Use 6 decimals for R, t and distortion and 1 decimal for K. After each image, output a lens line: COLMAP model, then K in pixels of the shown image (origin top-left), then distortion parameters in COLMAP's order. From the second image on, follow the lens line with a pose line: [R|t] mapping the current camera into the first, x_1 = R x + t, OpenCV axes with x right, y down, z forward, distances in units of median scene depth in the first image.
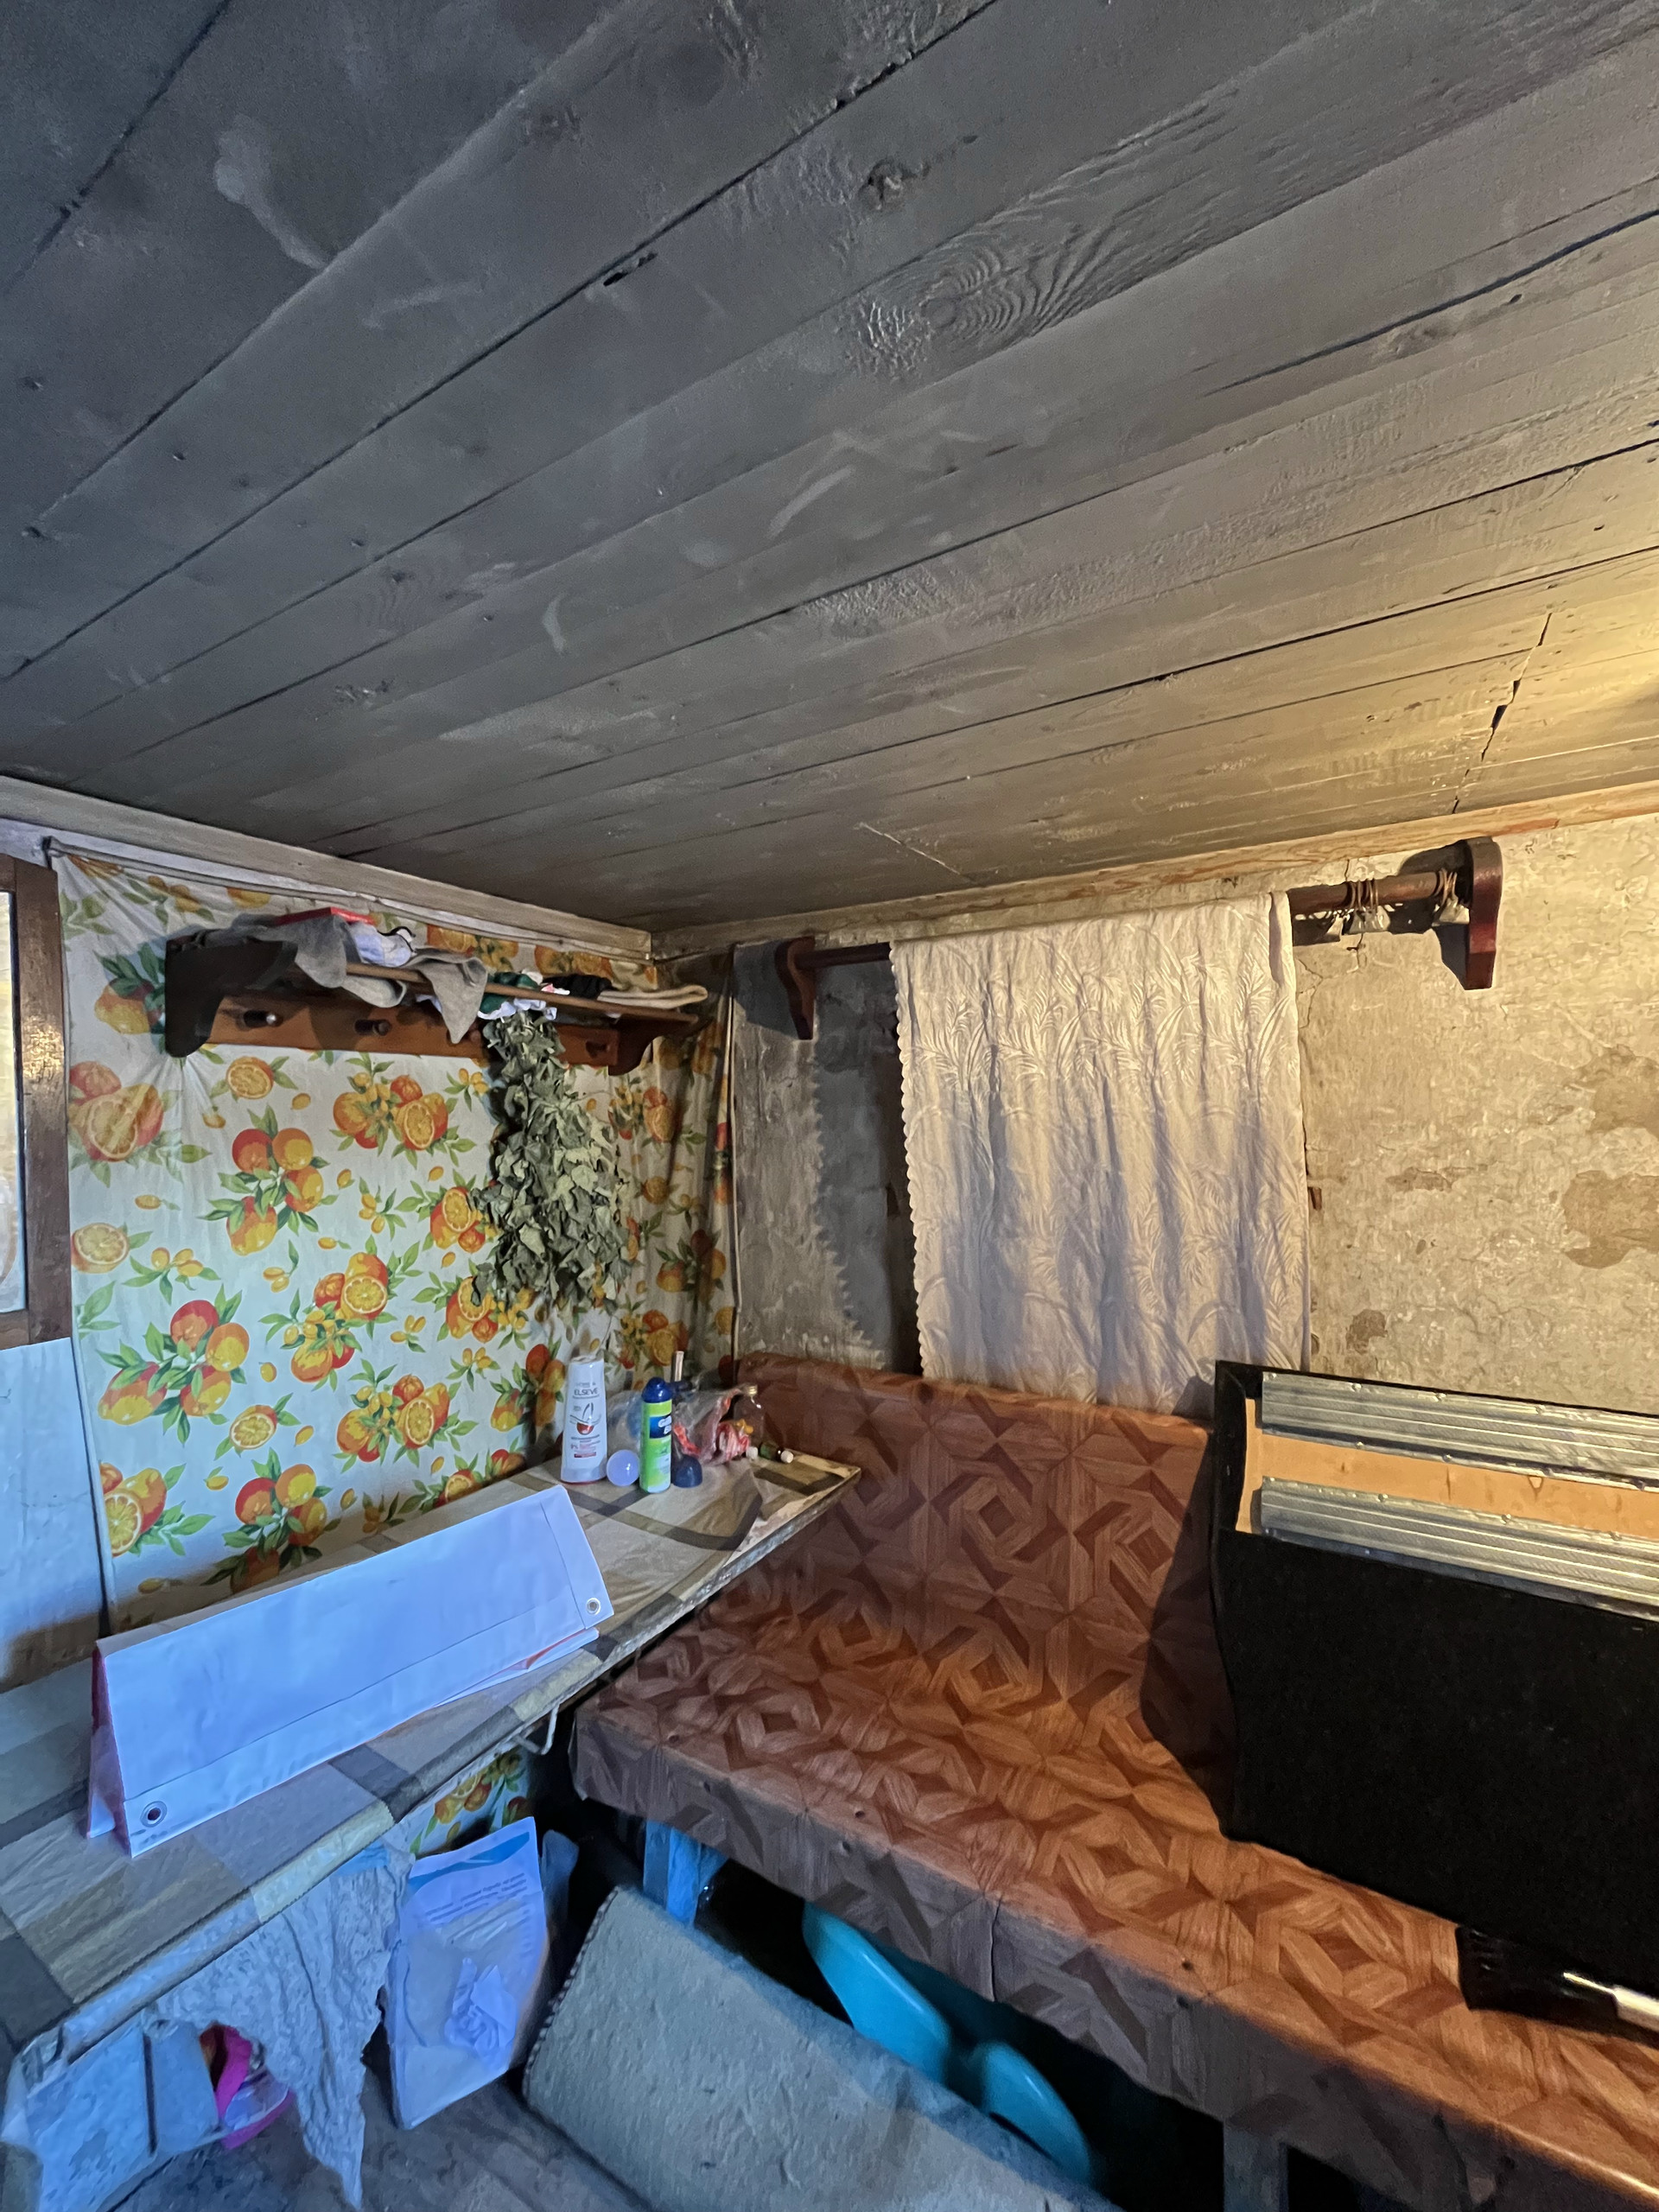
lens RADIAL K [[895.5, 0, 829.1], [0, 895.5, 1112.4], [0, 0, 1]] dist [-0.000719, -0.000925]
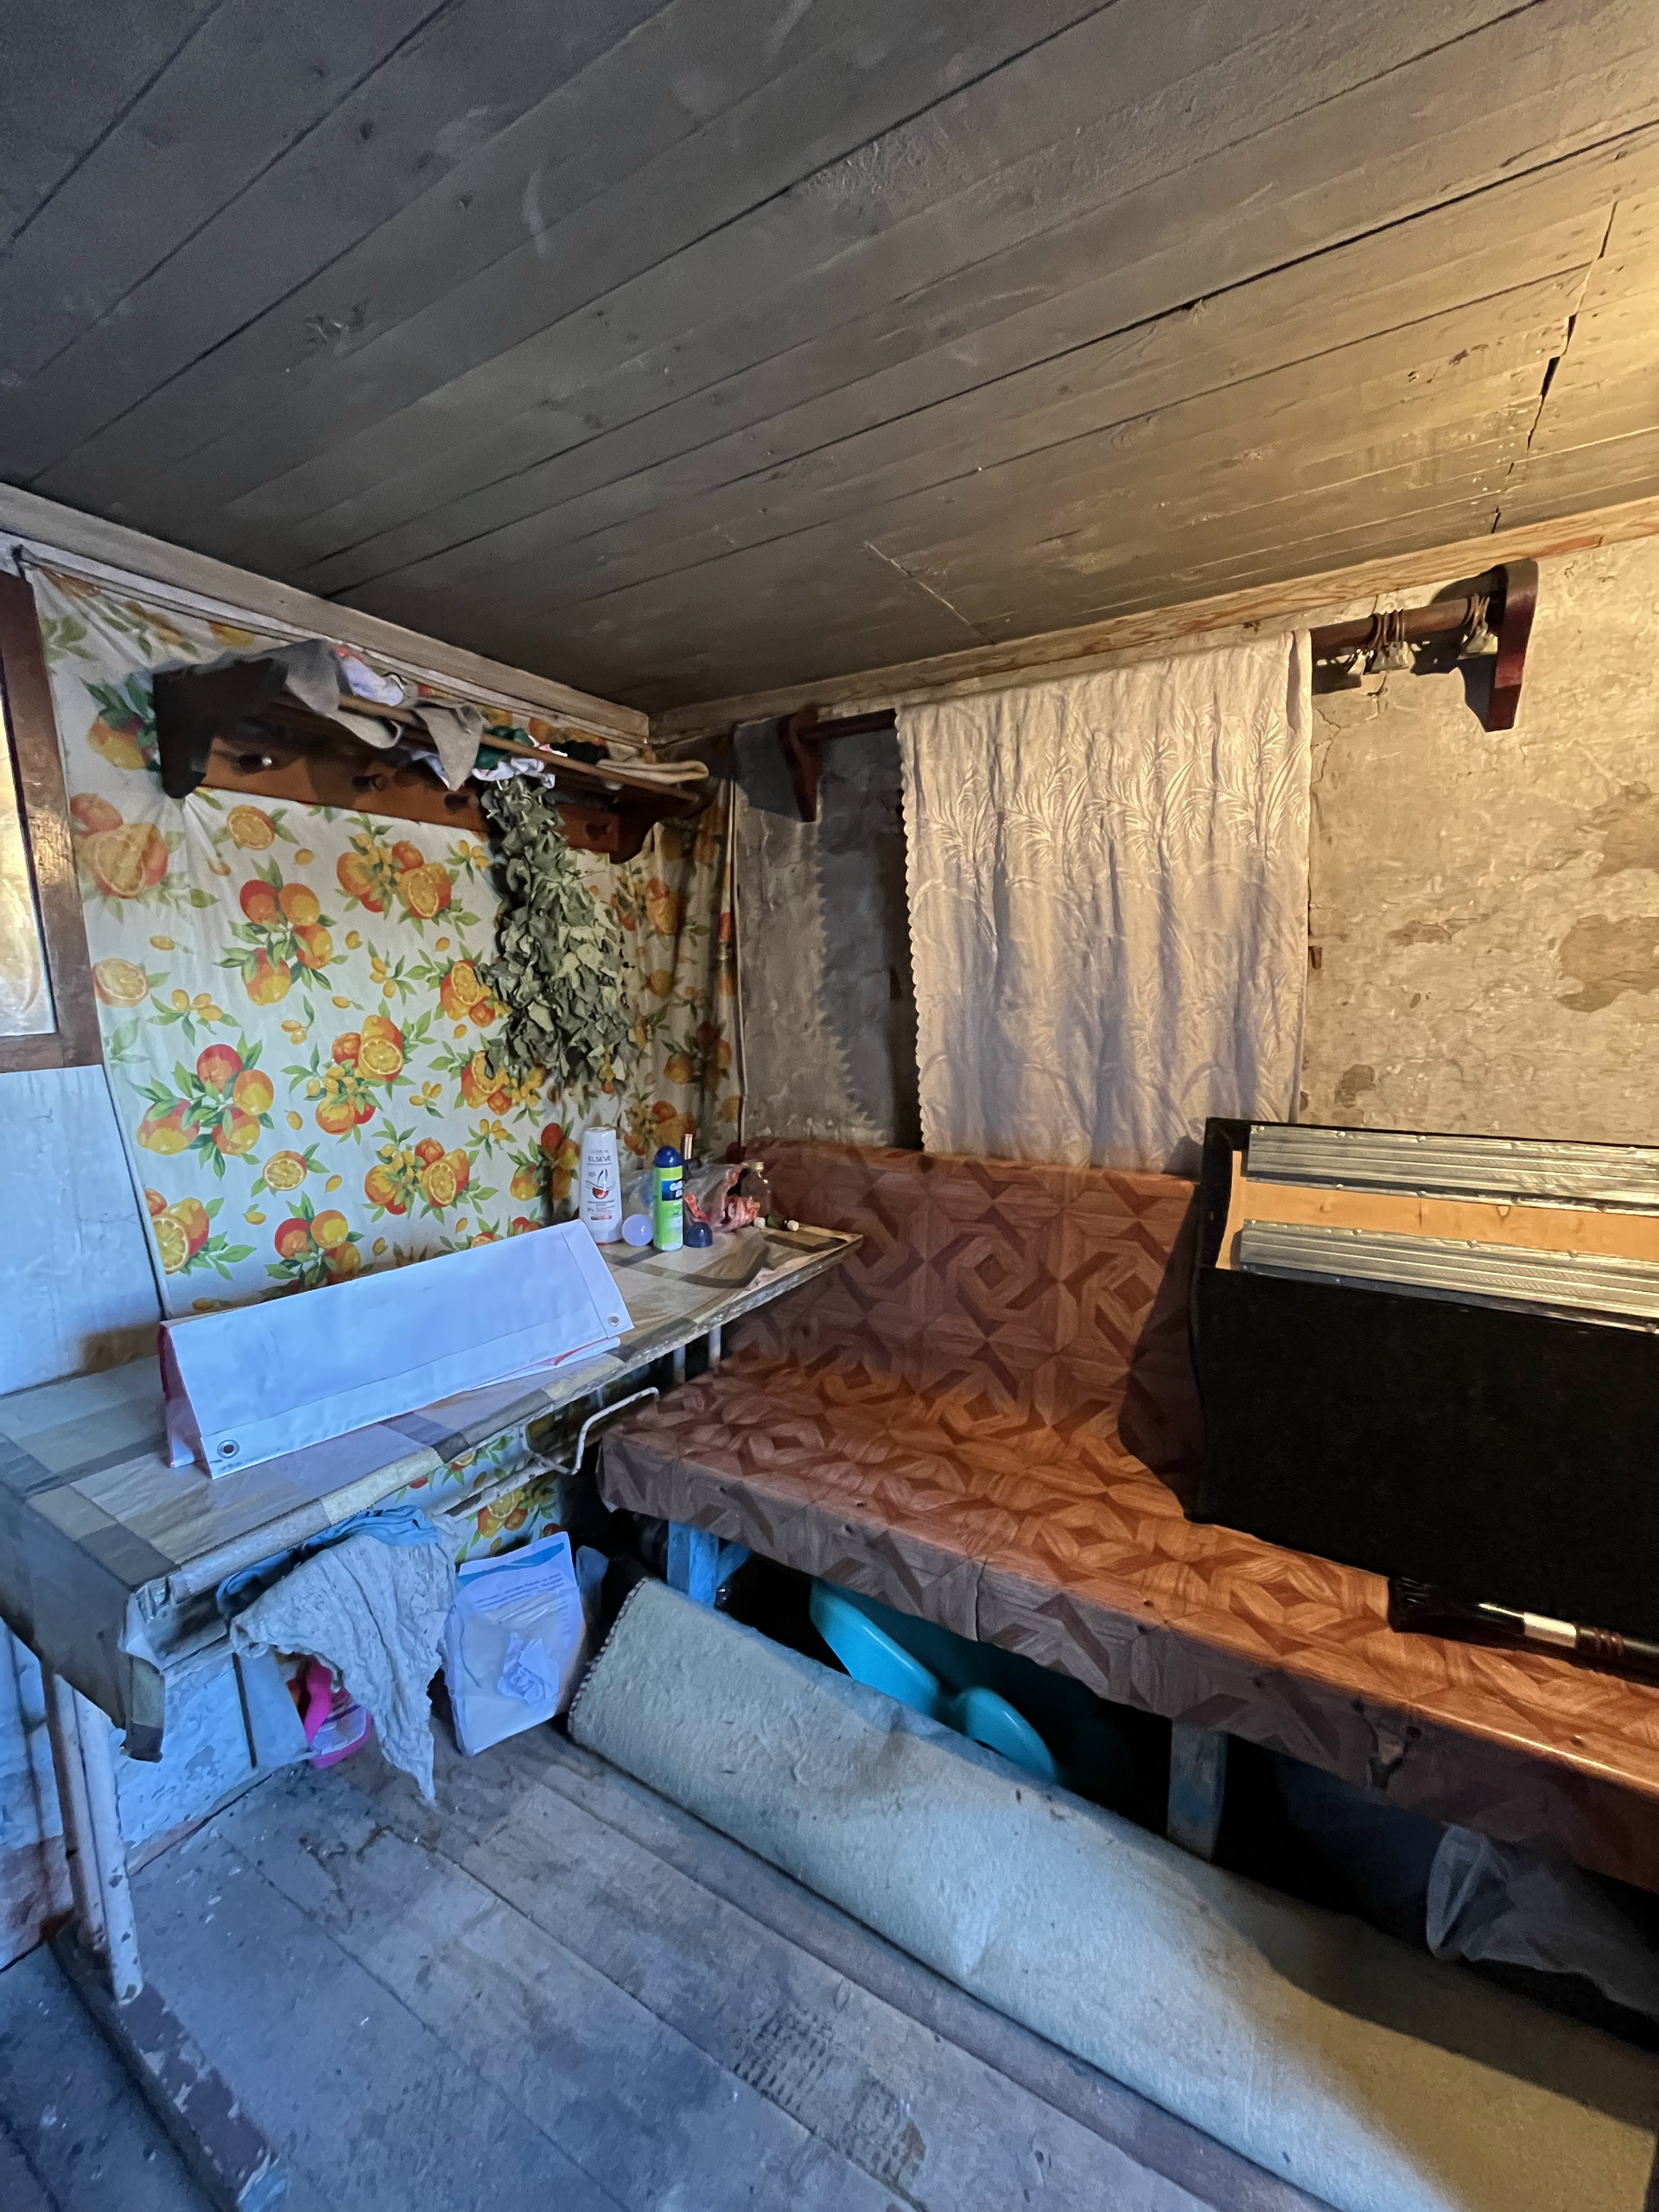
lens RADIAL K [[895.5, 0, 828.9], [0, 895.5, 1109.9], [0, 0, 1]] dist [-0.000719, -0.000925]
pose [[0.999987, -0.000299, -0.005187, 0.000984], [0.001053, 0.989263, 0.146139, 0.131939], [0.005088, -0.146143, 0.989250, -0.027655]]
